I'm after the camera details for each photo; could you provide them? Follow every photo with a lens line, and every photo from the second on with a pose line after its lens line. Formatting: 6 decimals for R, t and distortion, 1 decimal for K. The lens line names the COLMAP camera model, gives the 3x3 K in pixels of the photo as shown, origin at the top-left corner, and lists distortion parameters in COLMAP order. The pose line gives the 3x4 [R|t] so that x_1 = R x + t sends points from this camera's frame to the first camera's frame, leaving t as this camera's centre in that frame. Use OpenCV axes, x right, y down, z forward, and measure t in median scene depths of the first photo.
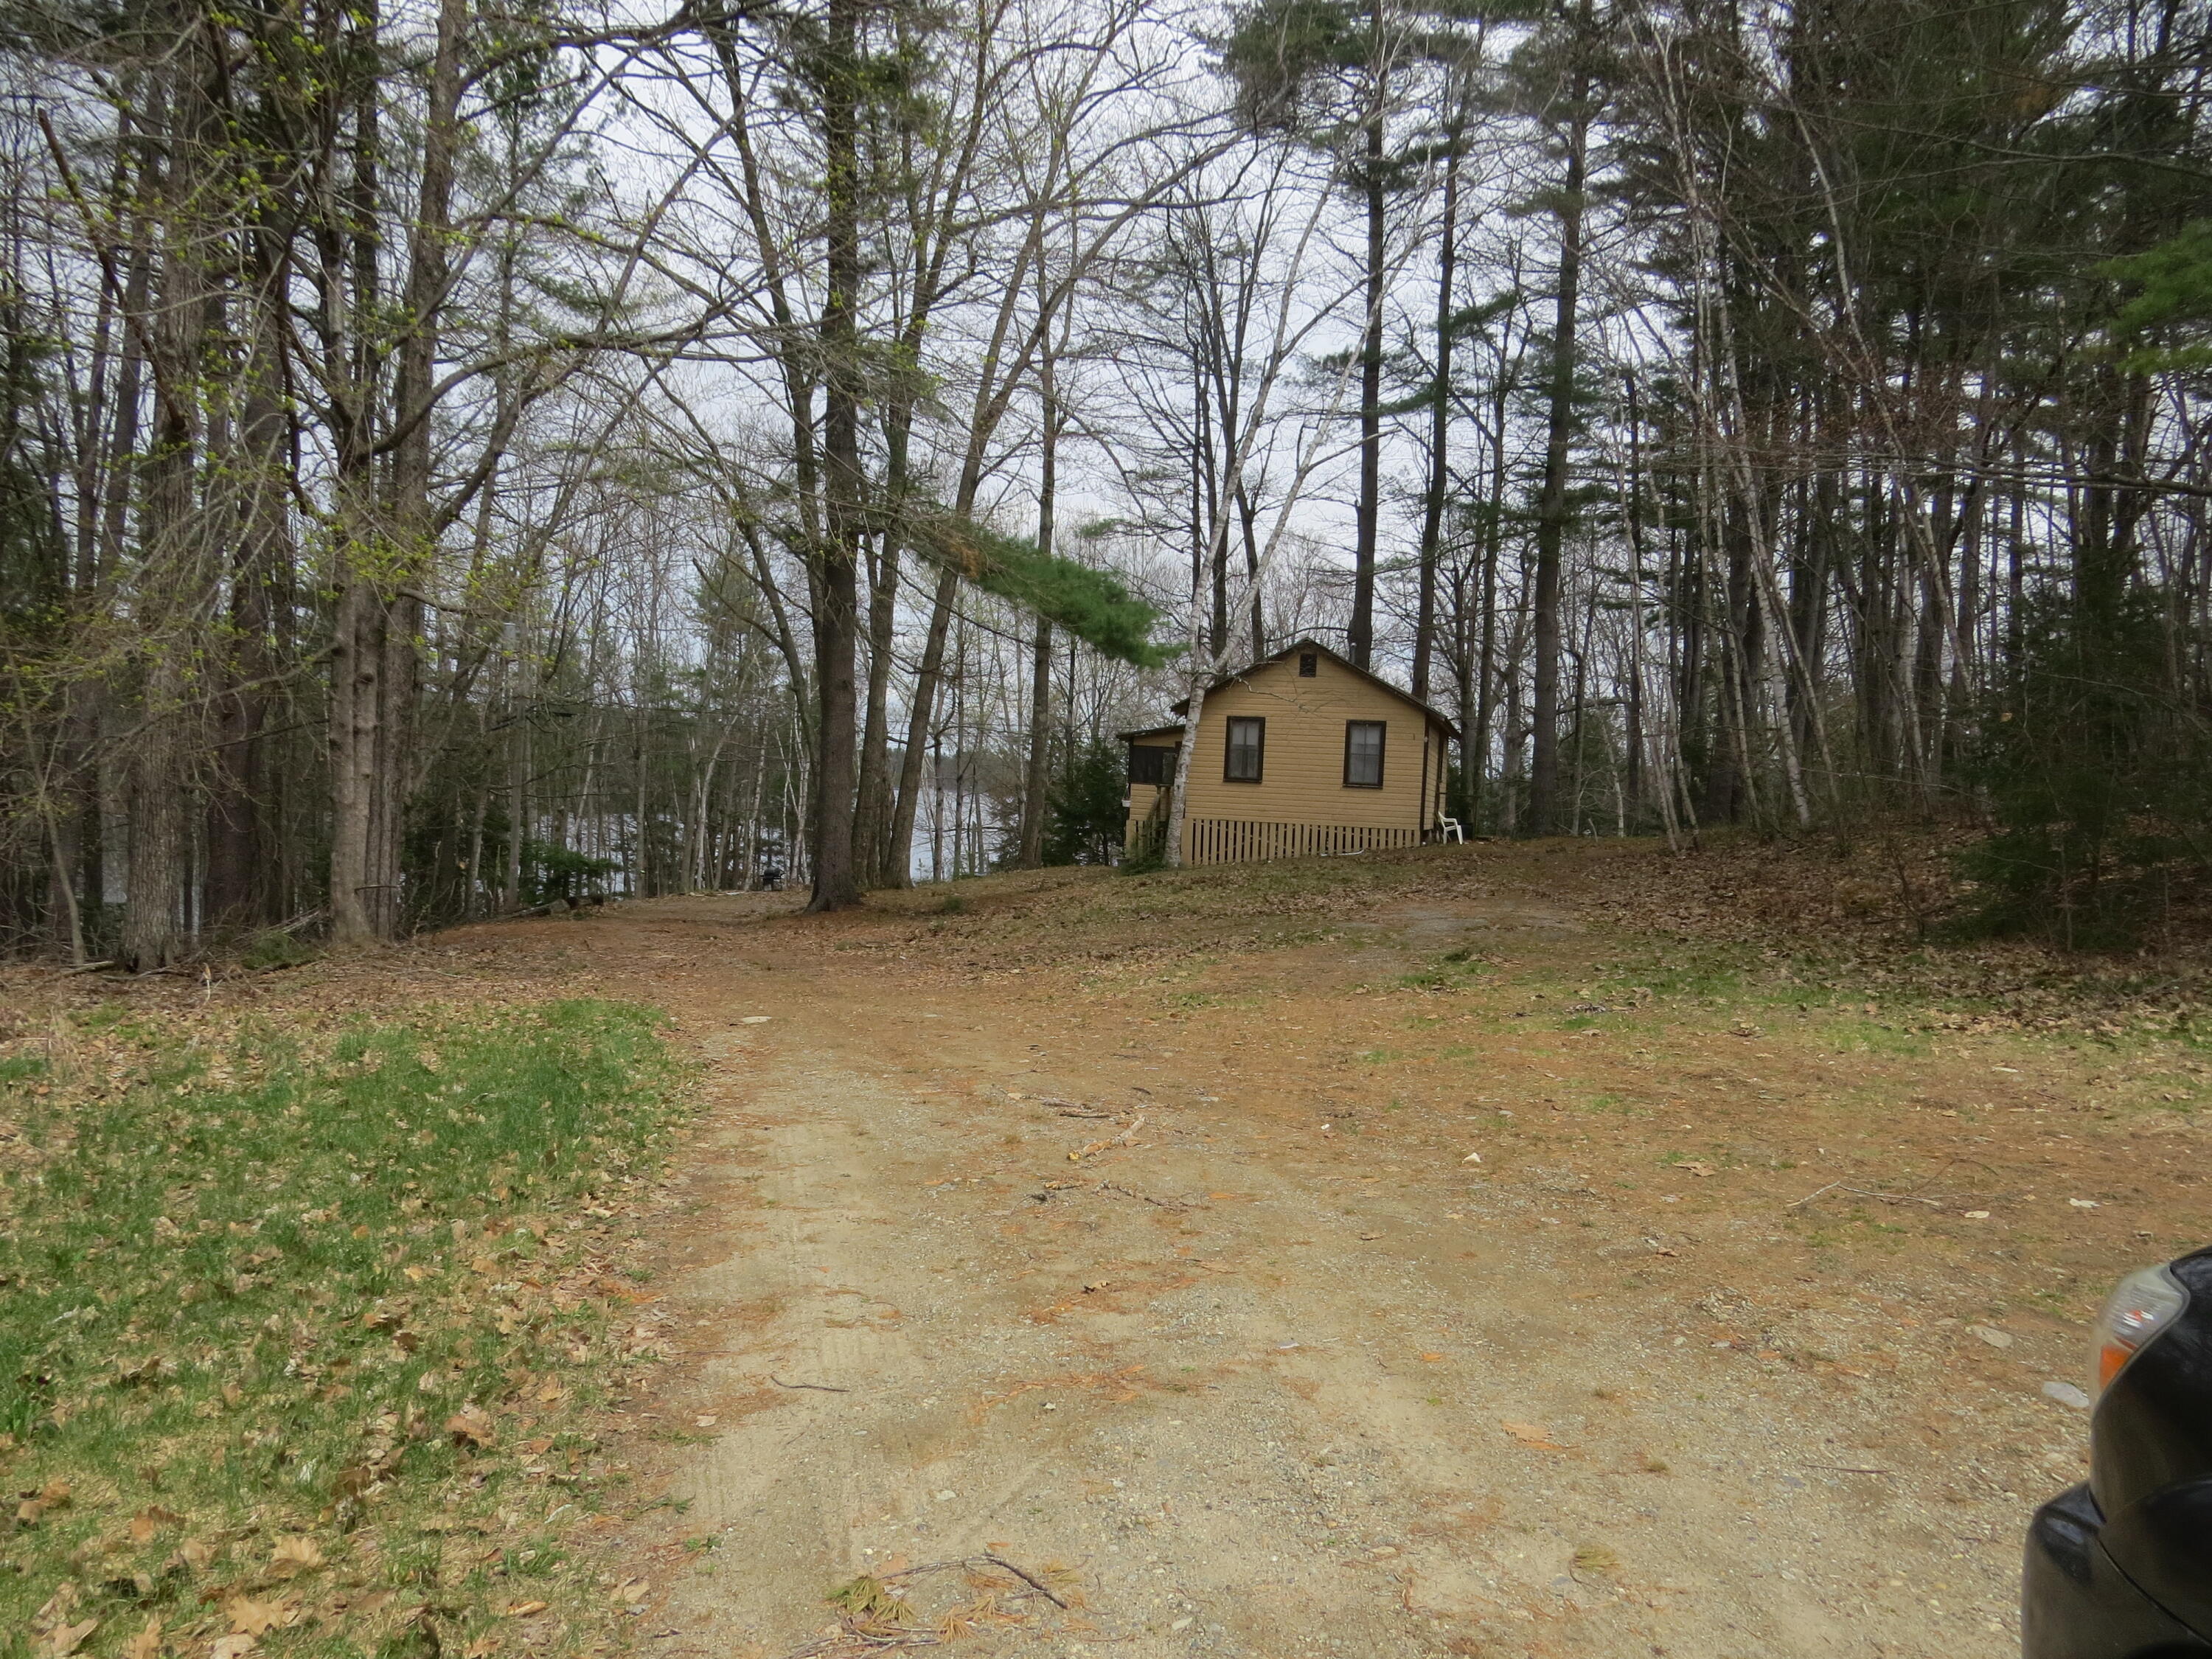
lens RADIAL K [[1629.5, 0, 1106.1], [0, 1629.5, 827.7], [0, 0, 1]] dist [-0.000620, -0.000099]
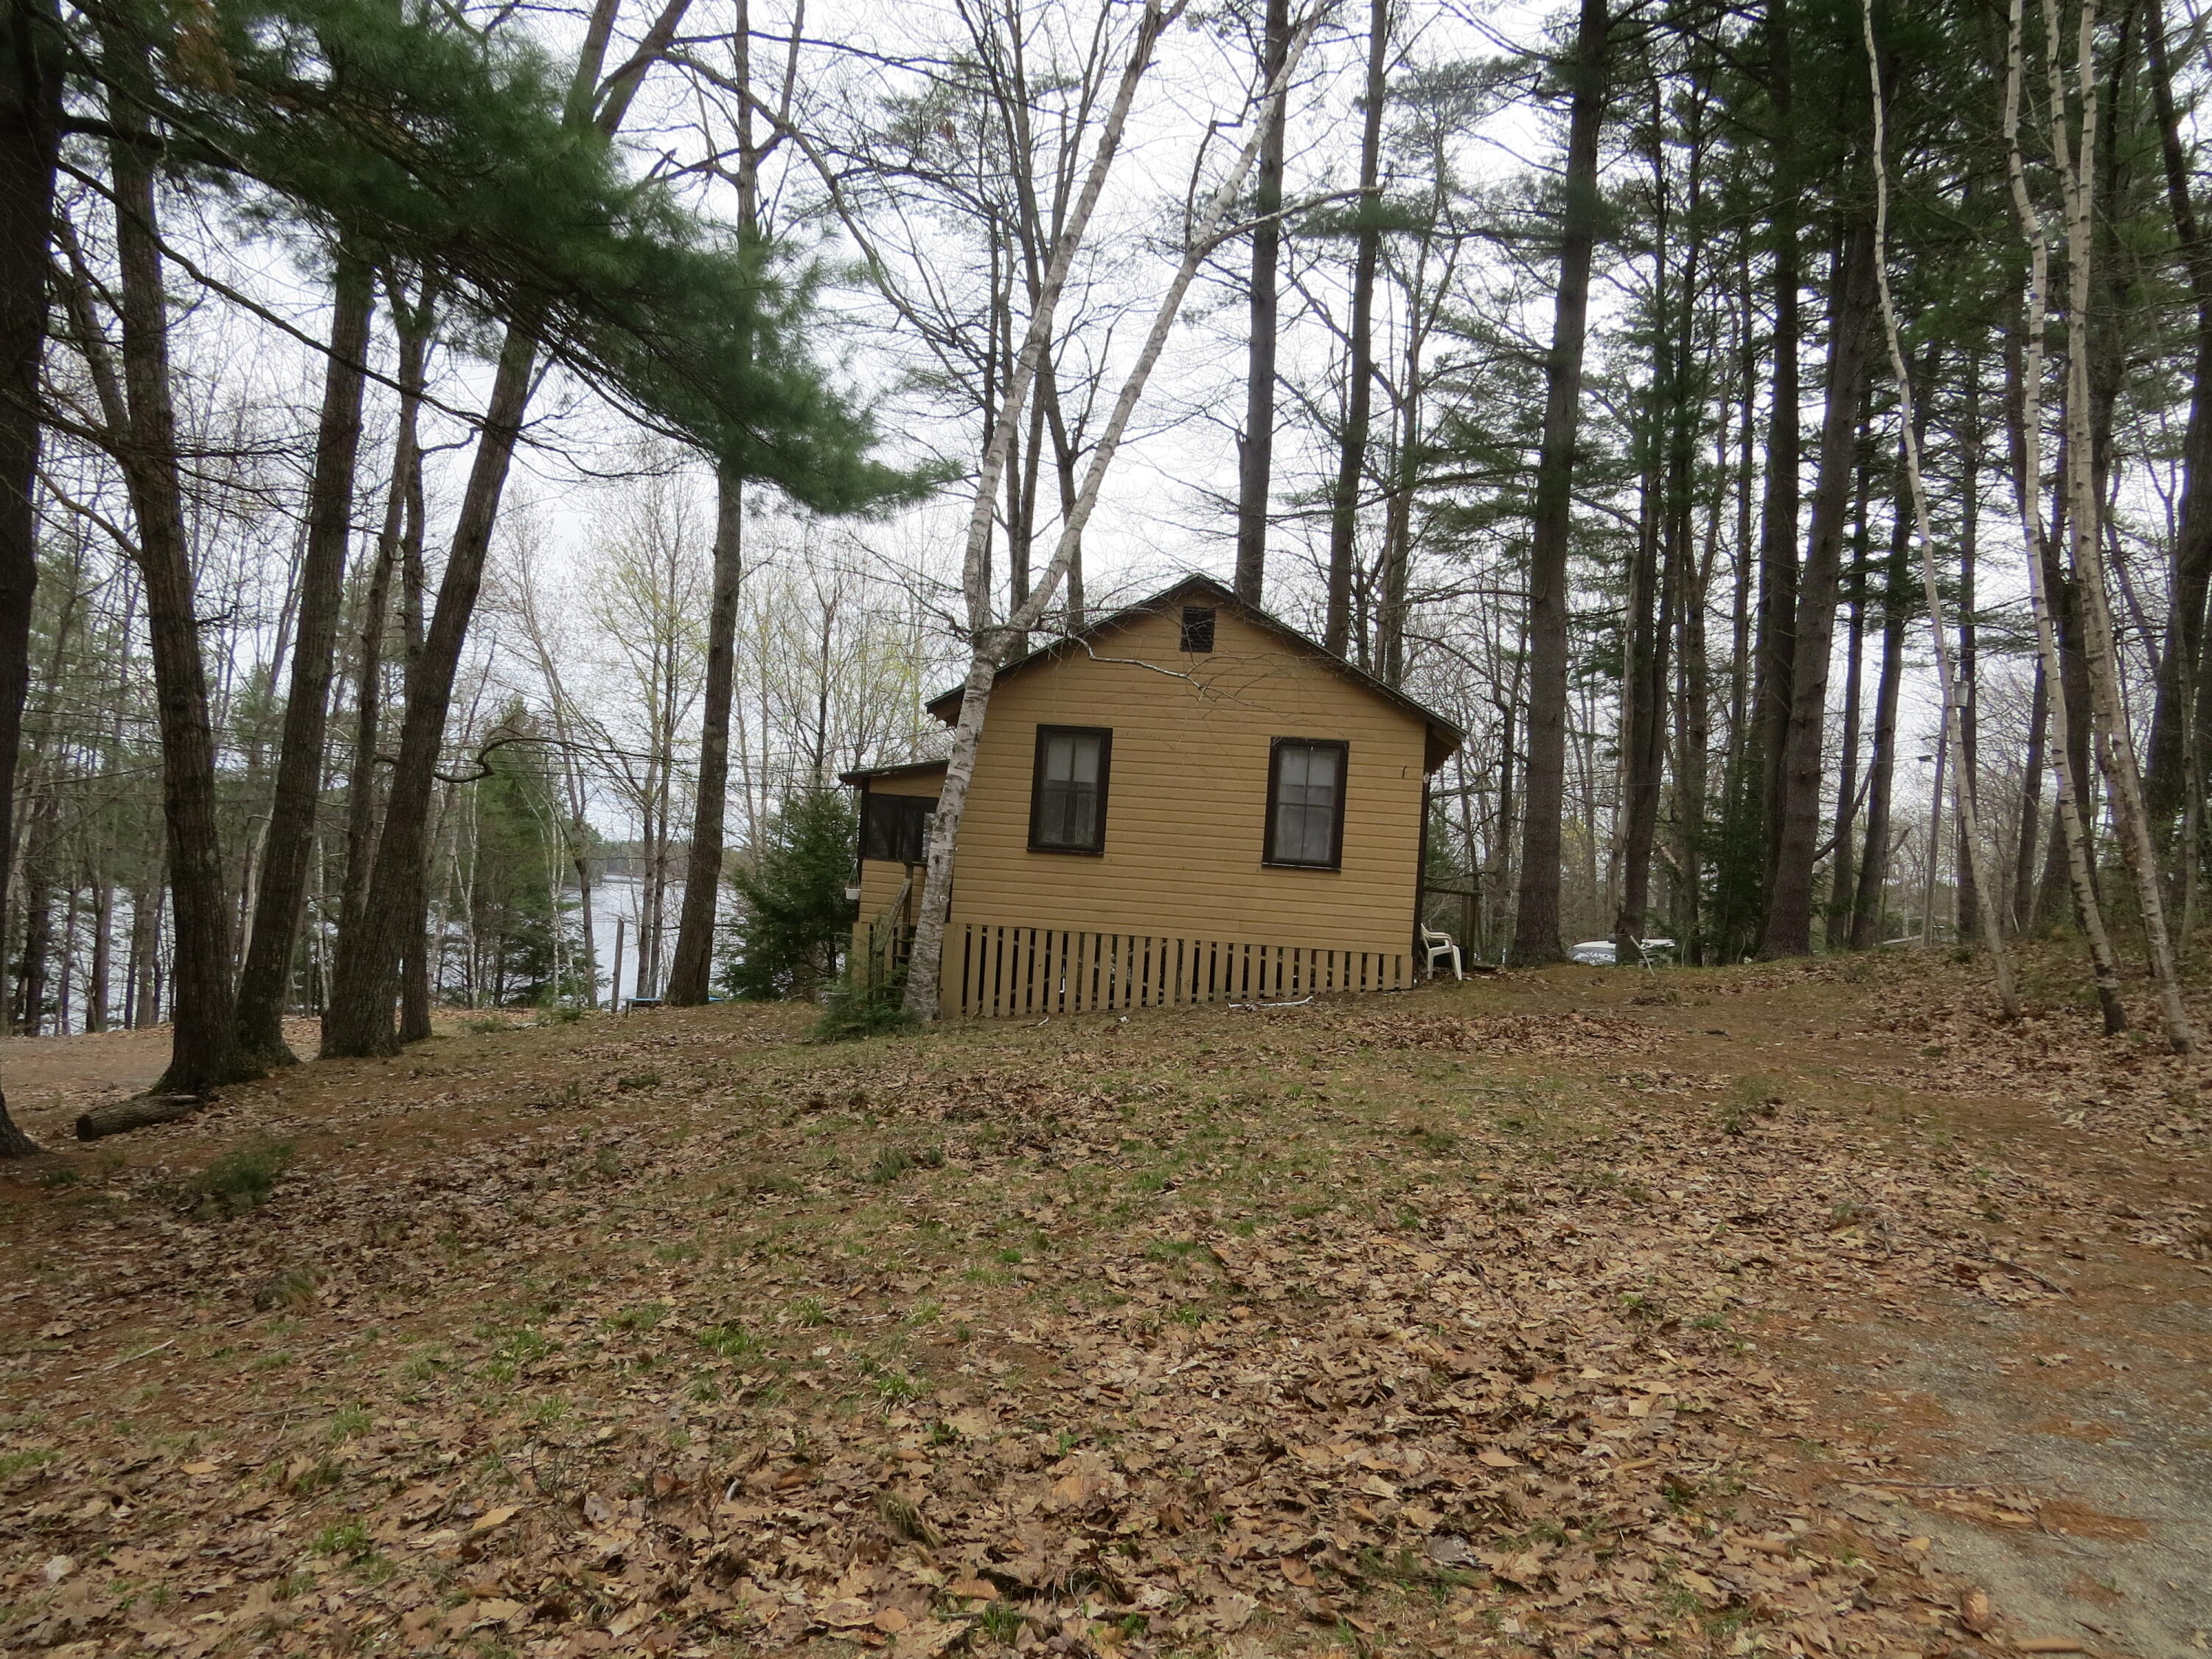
lens RADIAL K [[1566.2, 0, 1107.8], [0, 1566.2, 815.2], [0, 0, 1]] dist [-0.019596, 0.001619]
pose [[0.990671, 0.028131, 0.133338, 0.030128], [-0.018537, 0.997184, -0.072661, -0.004571], [-0.135007, 0.069511, 0.988403, 0.494095]]
